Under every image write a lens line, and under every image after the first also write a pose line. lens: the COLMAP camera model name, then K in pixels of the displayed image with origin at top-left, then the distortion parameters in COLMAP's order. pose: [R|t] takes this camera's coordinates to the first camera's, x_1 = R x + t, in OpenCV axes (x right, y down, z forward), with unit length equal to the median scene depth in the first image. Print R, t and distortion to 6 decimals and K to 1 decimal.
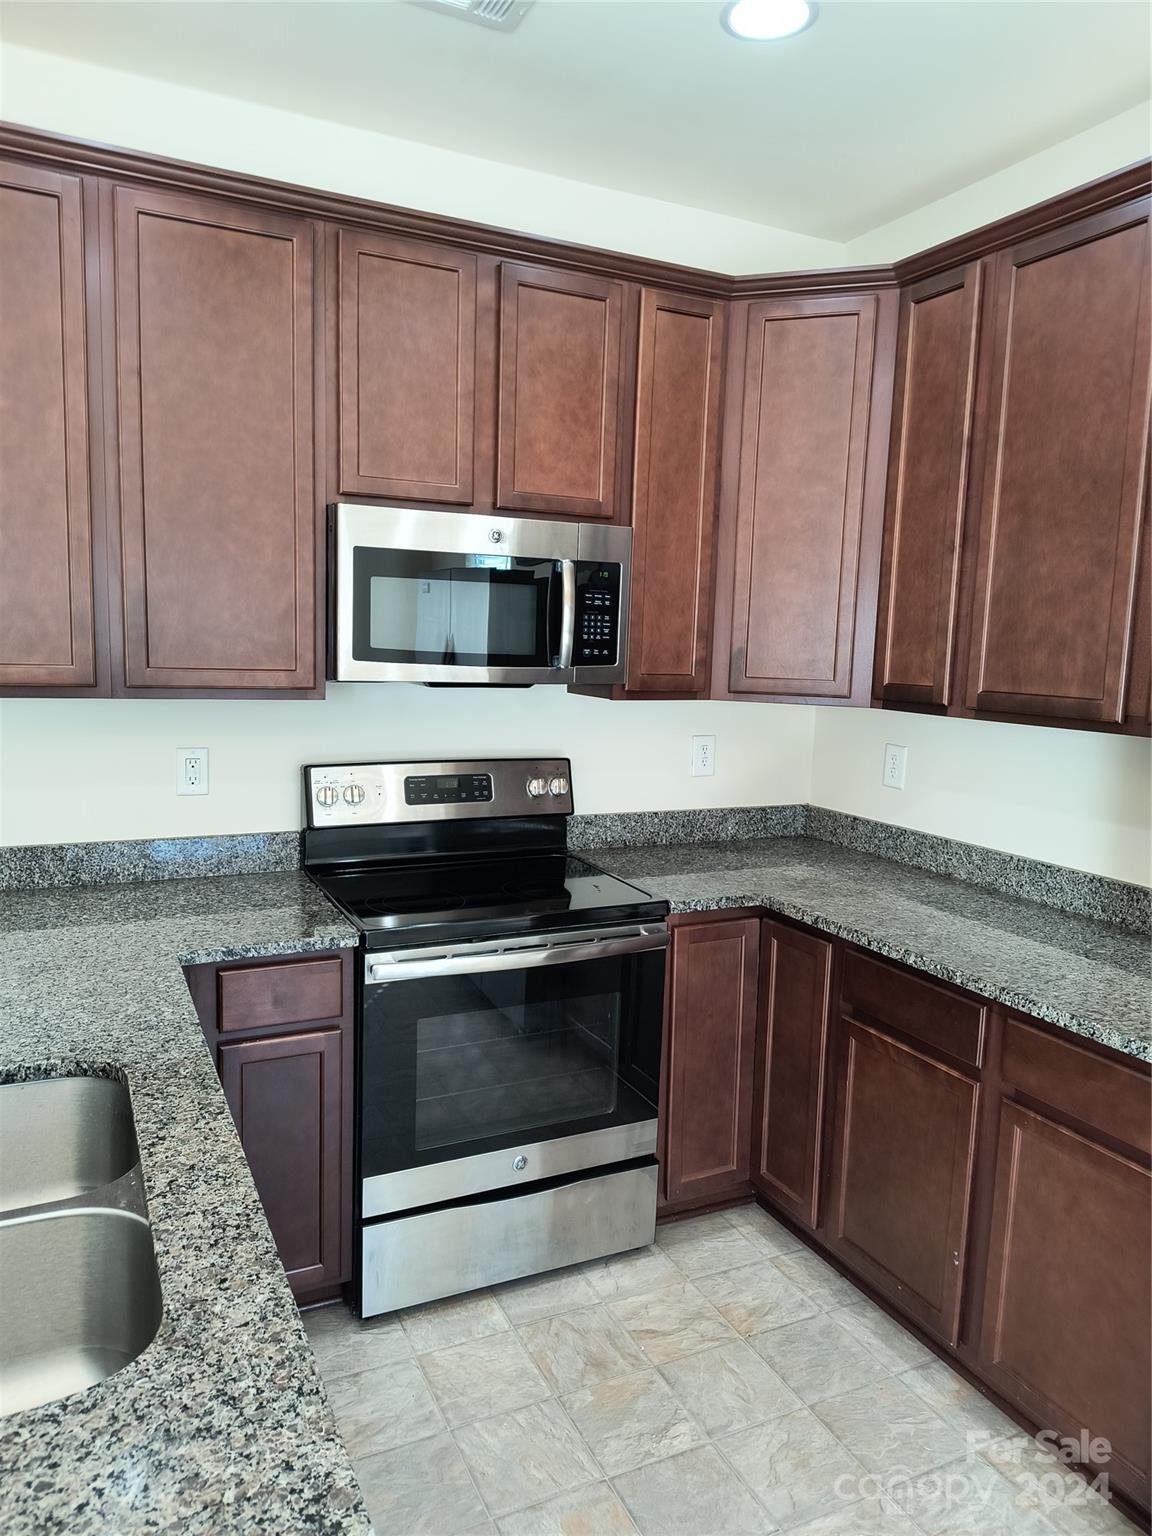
lens RADIAL K [[1051.0, 0, 574.5], [0, 1051.0, 776.1], [0, 0, 1]] dist [0.079610, -0.088936]
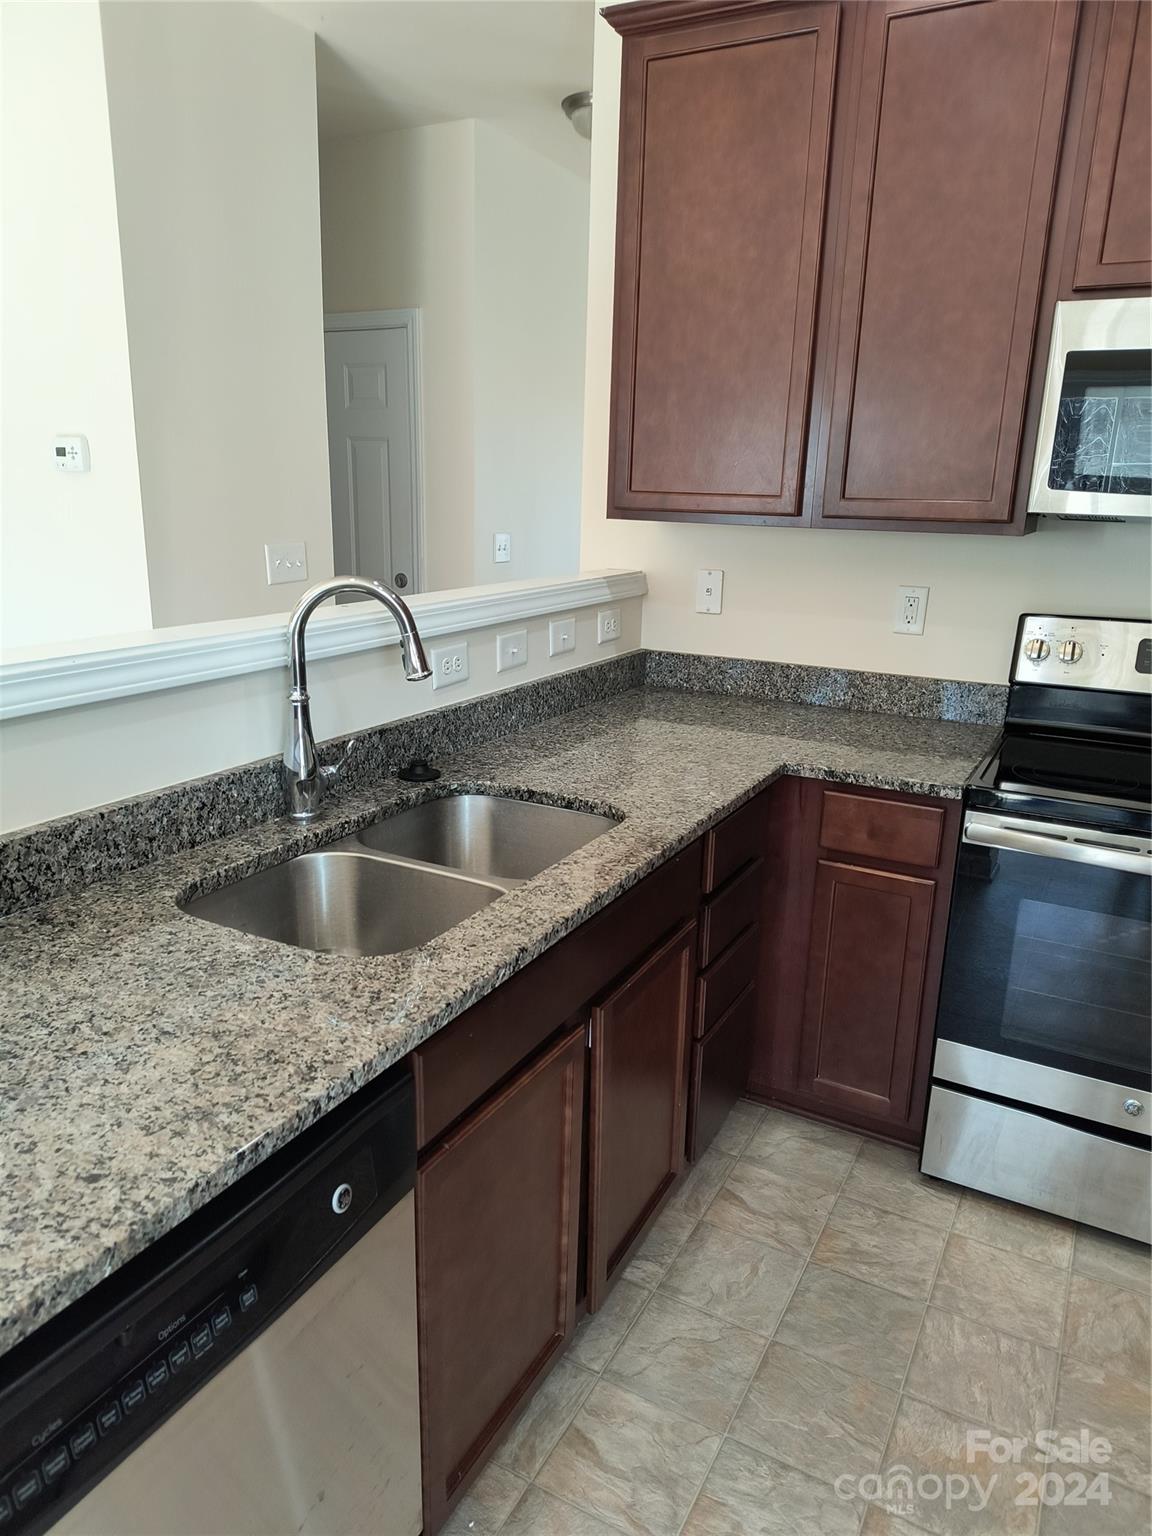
lens RADIAL K [[1051.0, 0, 574.5], [0, 1051.0, 776.1], [0, 0, 1]] dist [0.079610, -0.088936]
pose [[0.589436, 0.201369, -0.782315, 0.311533], [-0.115860, 0.979494, 0.164828, 0.024192], [0.799464, -0.006516, 0.600679, 0.155930]]
